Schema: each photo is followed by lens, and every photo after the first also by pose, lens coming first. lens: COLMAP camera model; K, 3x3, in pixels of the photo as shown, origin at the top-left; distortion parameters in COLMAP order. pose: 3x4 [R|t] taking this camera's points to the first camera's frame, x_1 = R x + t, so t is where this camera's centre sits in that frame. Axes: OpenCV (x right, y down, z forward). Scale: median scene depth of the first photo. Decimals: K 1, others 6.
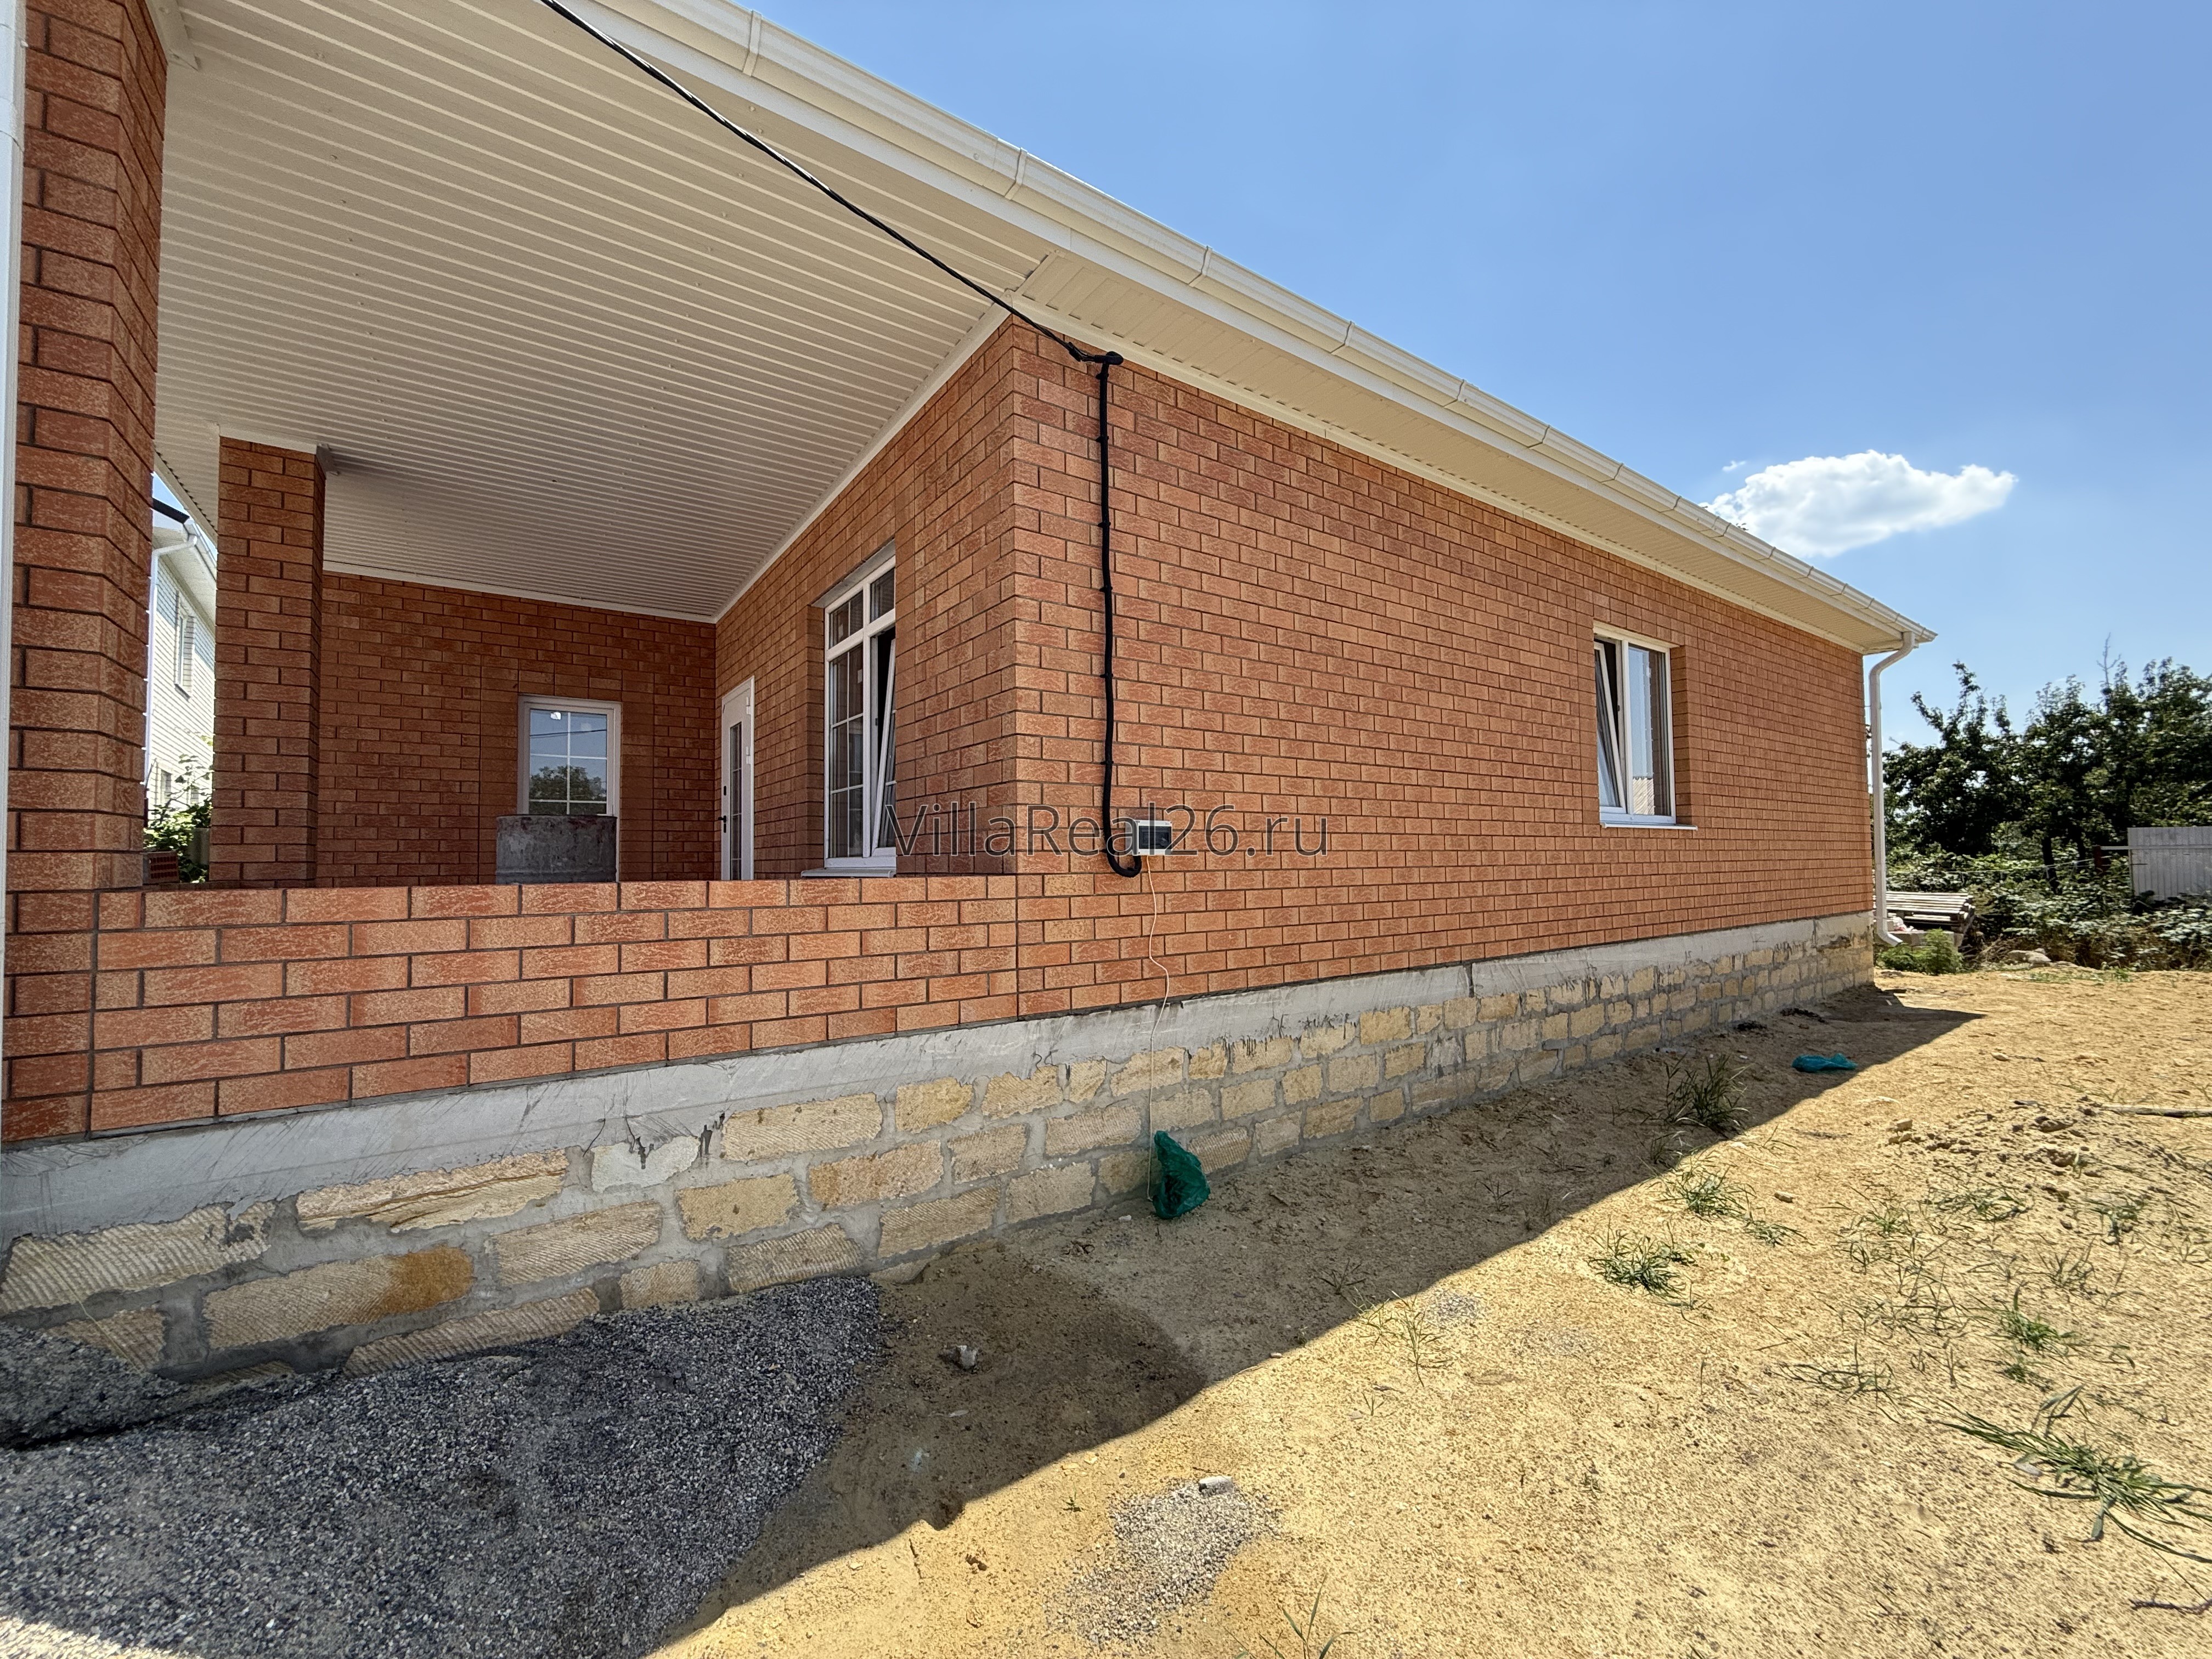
lens RADIAL K [[888.6, 0, 1098.3], [0, 888.6, 841.9], [0, 0, 1]] dist [-0.000882, -0.000040]
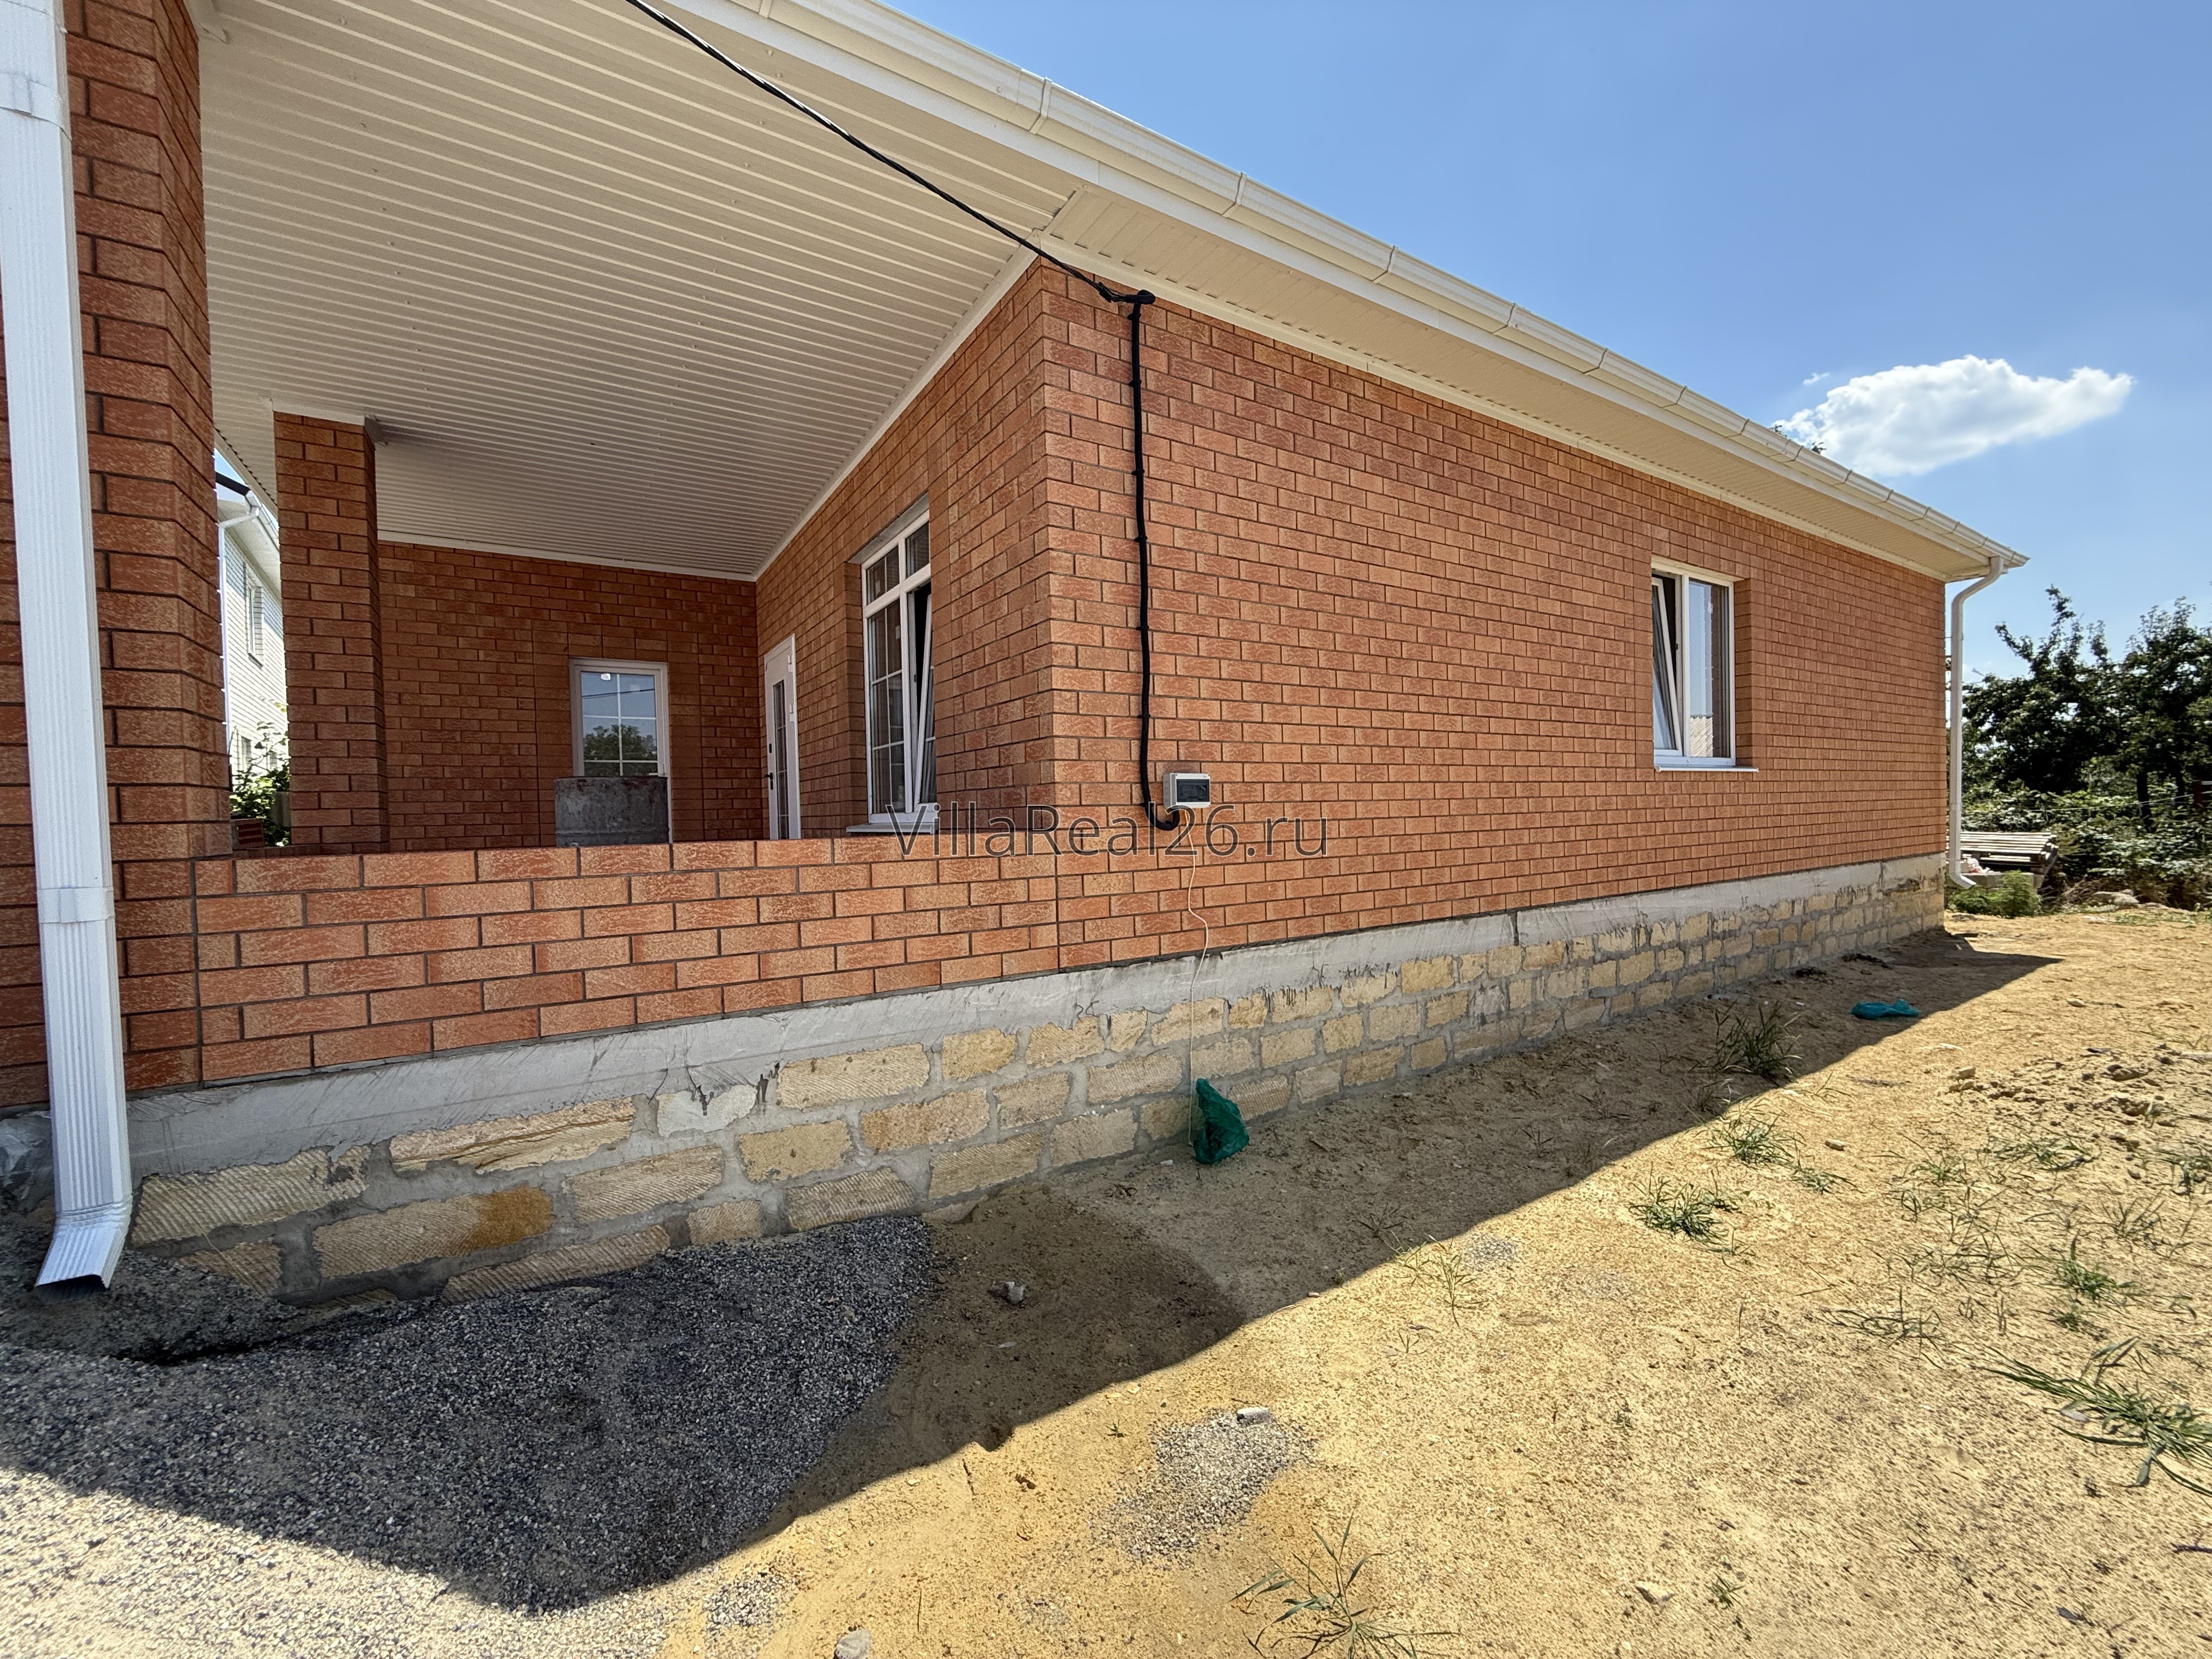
lens RADIAL K [[888.6, 0, 1098.8], [0, 888.6, 842.0], [0, 0, 1]] dist [-0.000882, -0.000040]
pose [[0.998757, -0.012104, -0.048357, 0.006179], [0.014873, 0.998245, 0.057325, -0.006356], [0.047578, -0.057973, 0.997184, -0.005598]]
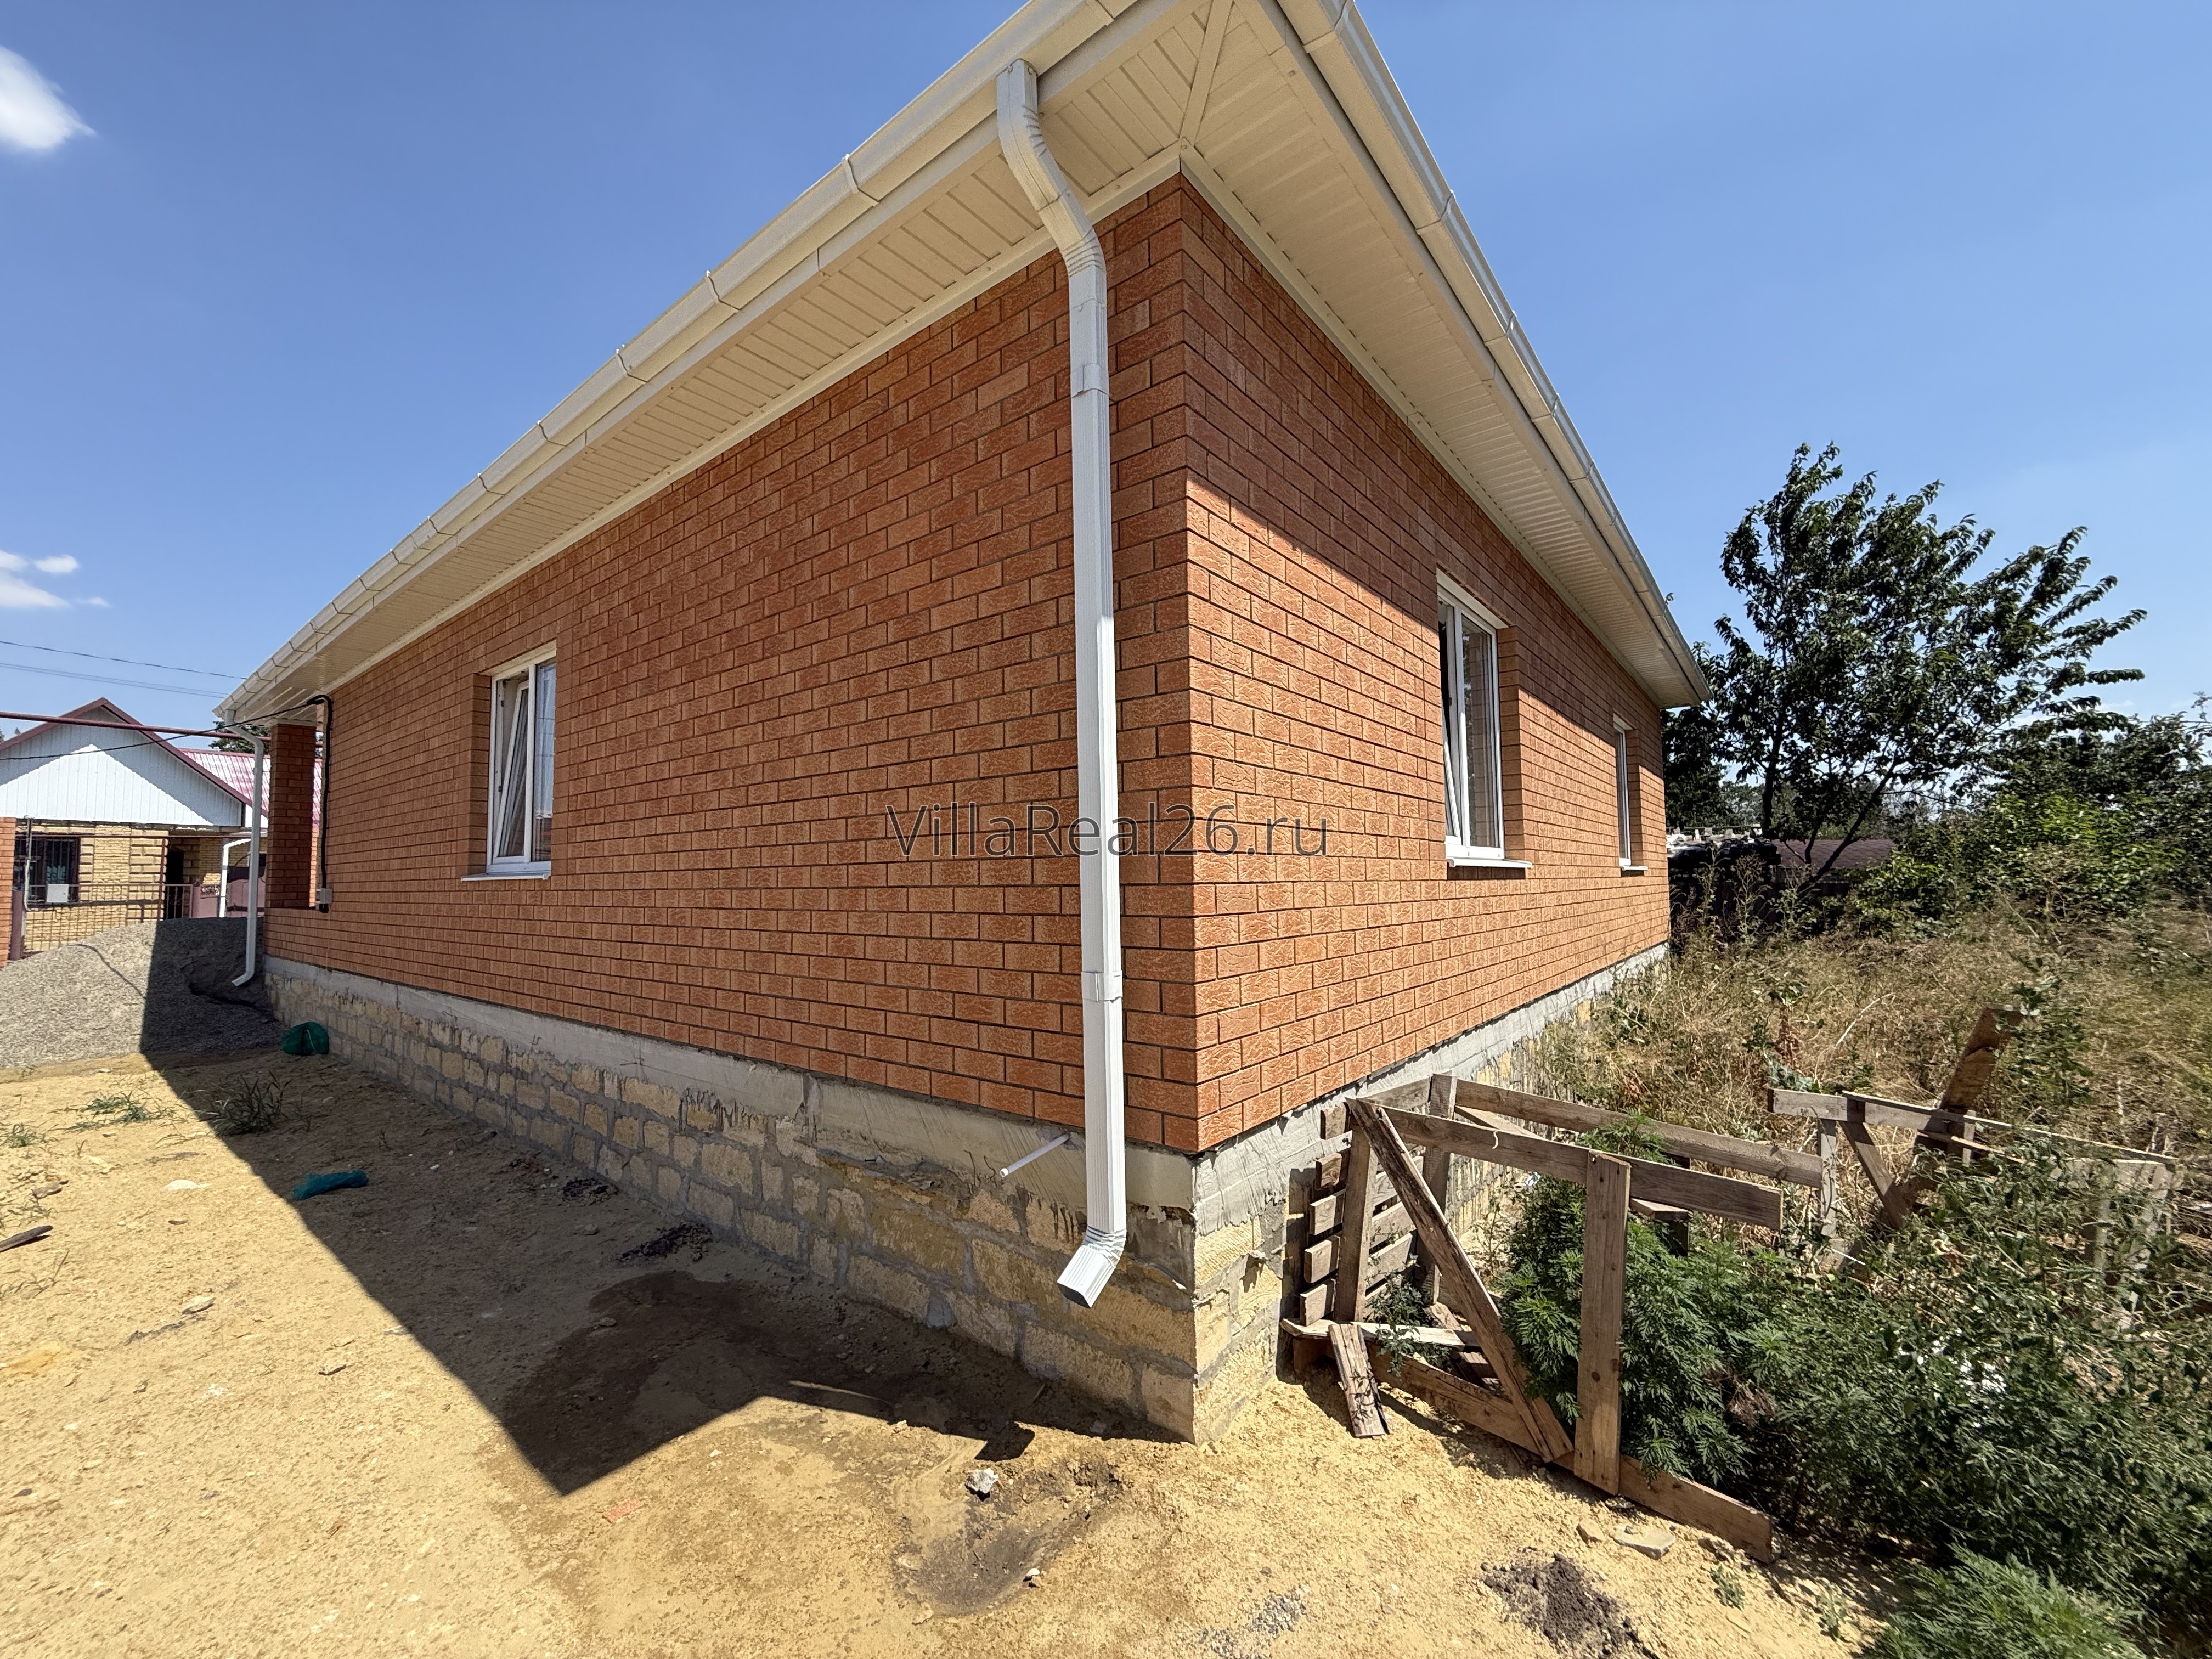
lens RADIAL K [[888.6, 0, 1068.3], [0, 888.6, 832.6], [0, 0, 1]] dist [-0.000882, -0.000040]
pose [[0.265697, -0.041024, -0.963183, 2.925907], [0.038944, 0.998735, -0.031795, -0.021770], [0.963270, -0.029062, 0.266958, 2.367108]]
